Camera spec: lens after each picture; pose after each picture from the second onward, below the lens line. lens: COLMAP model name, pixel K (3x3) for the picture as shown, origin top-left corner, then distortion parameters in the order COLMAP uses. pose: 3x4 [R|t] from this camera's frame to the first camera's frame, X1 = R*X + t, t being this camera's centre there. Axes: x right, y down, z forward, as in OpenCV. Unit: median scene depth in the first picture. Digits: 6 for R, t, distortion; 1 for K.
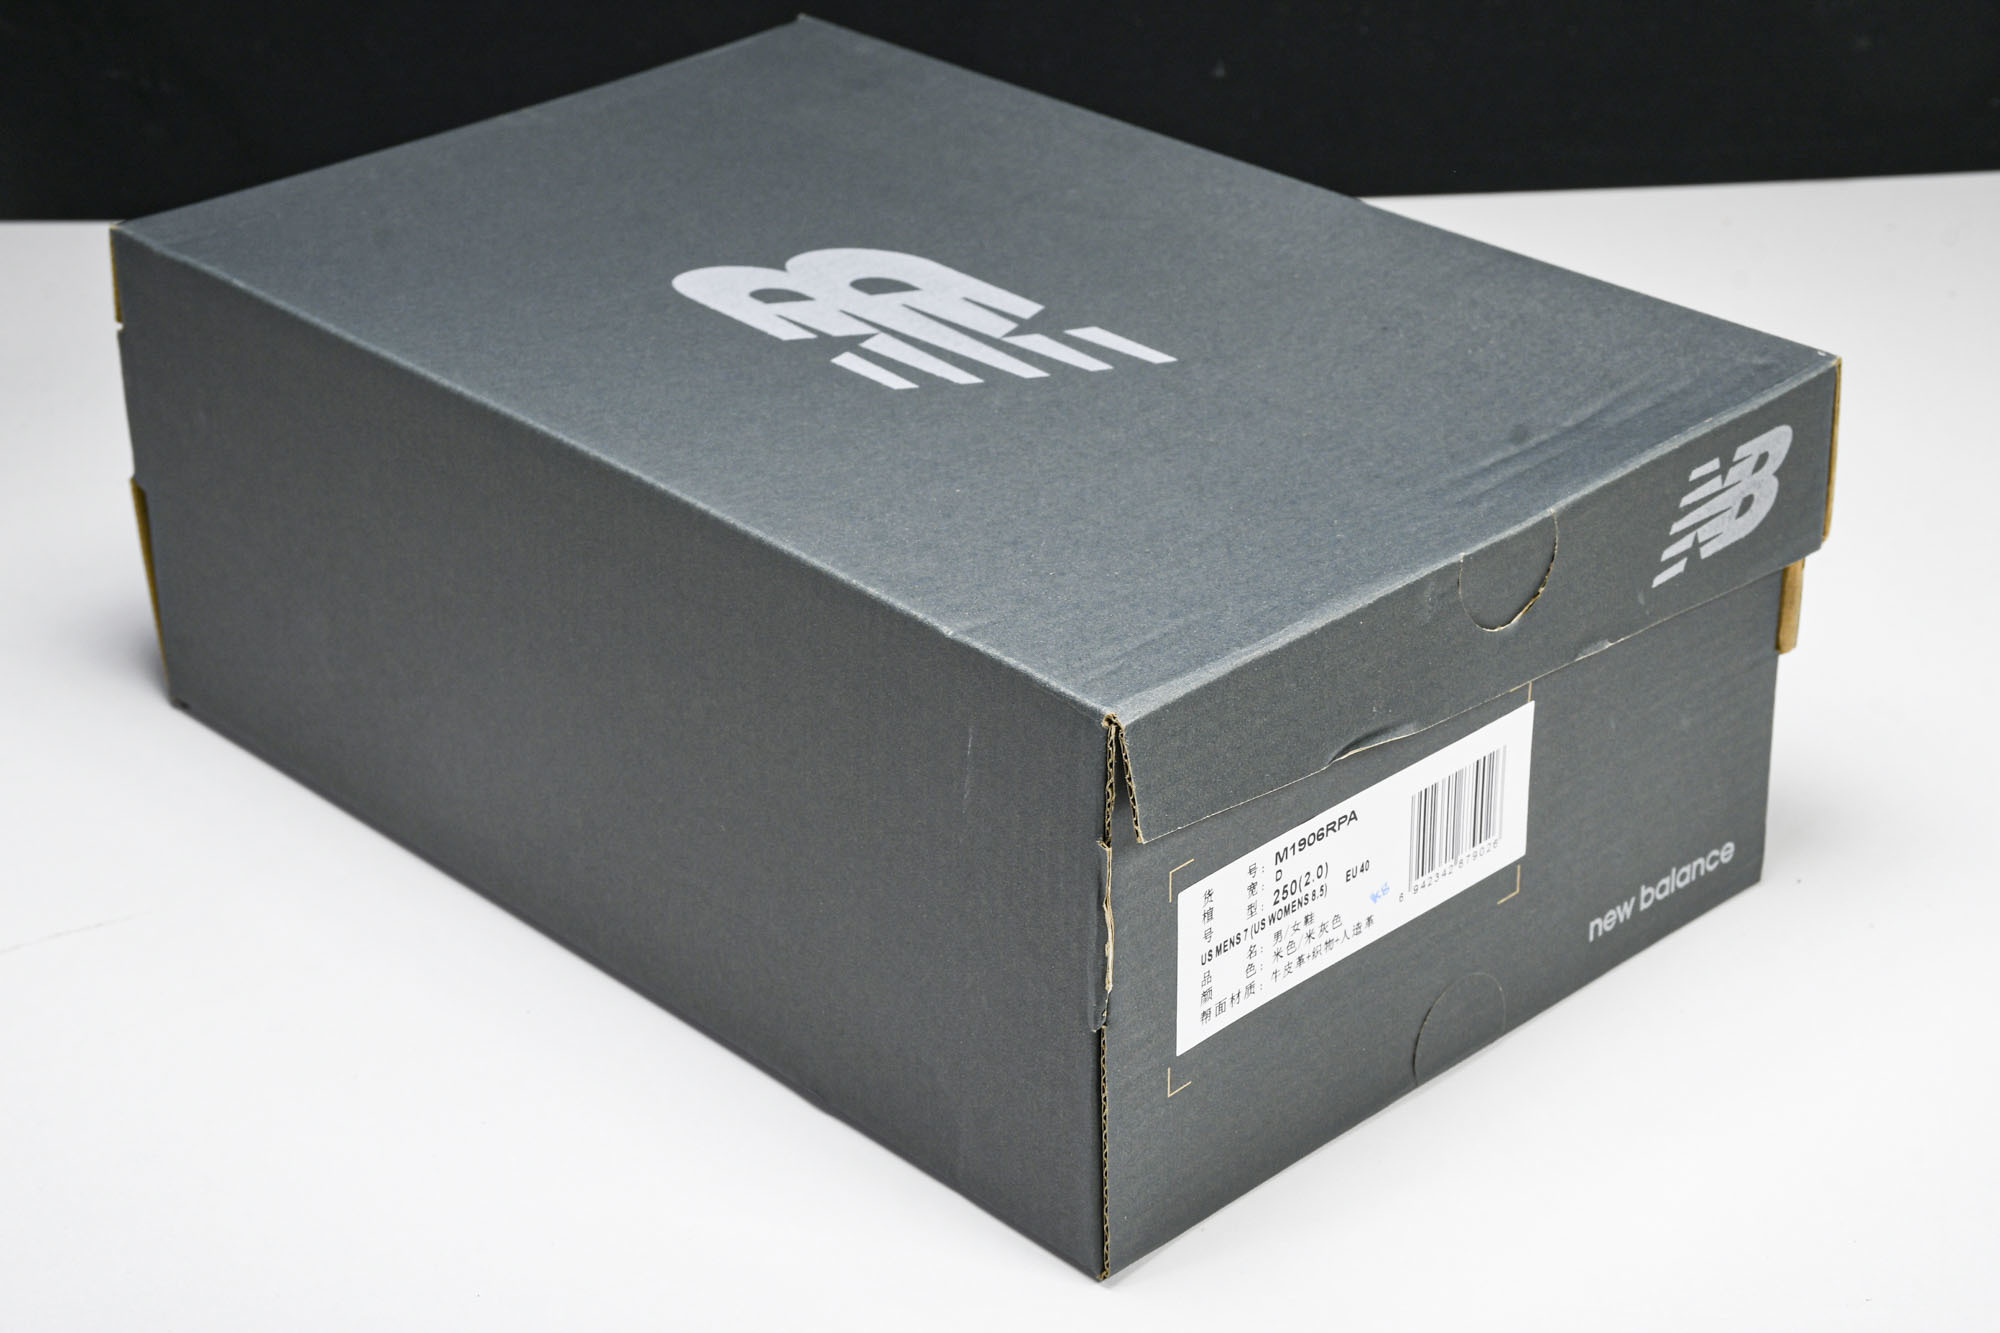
lens RADIAL K [[3781.2, 0, 1000.0], [0, 3781.2, 666.5], [0, 0, 1]] dist [0.261272, -0.016411]
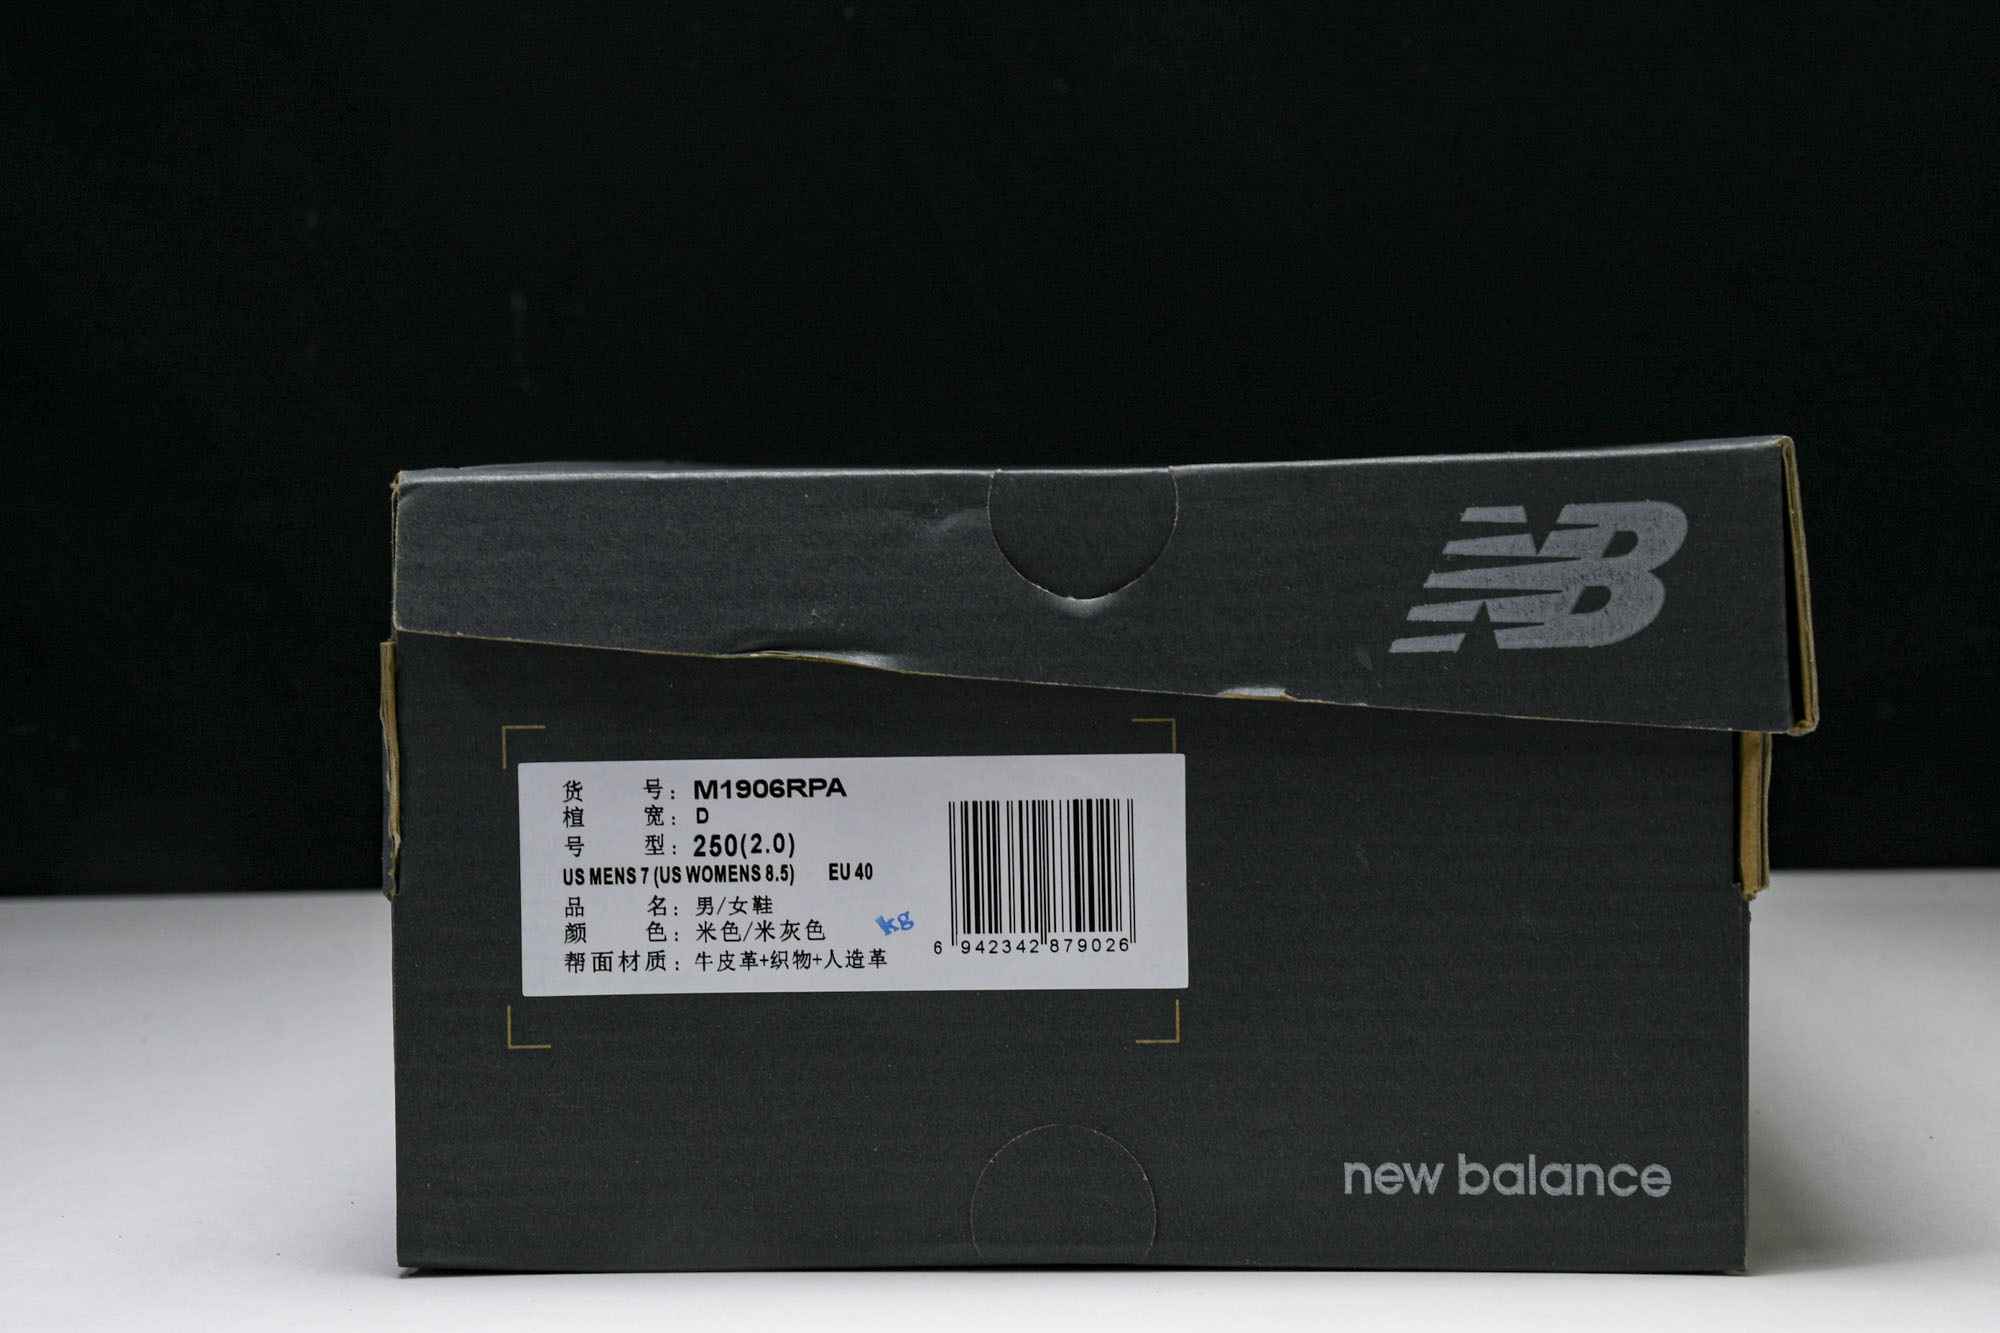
lens RADIAL K [[3781.2, 0, 1000.0], [0, 3781.2, 666.5], [0, 0, 1]] dist [0.261272, -0.016411]
pose [[0.683063, 0.059160, -0.727960, 0.667362], [-0.343952, 0.905326, -0.249164, 0.195219], [0.644300, 0.420578, 0.638742, 0.483419]]
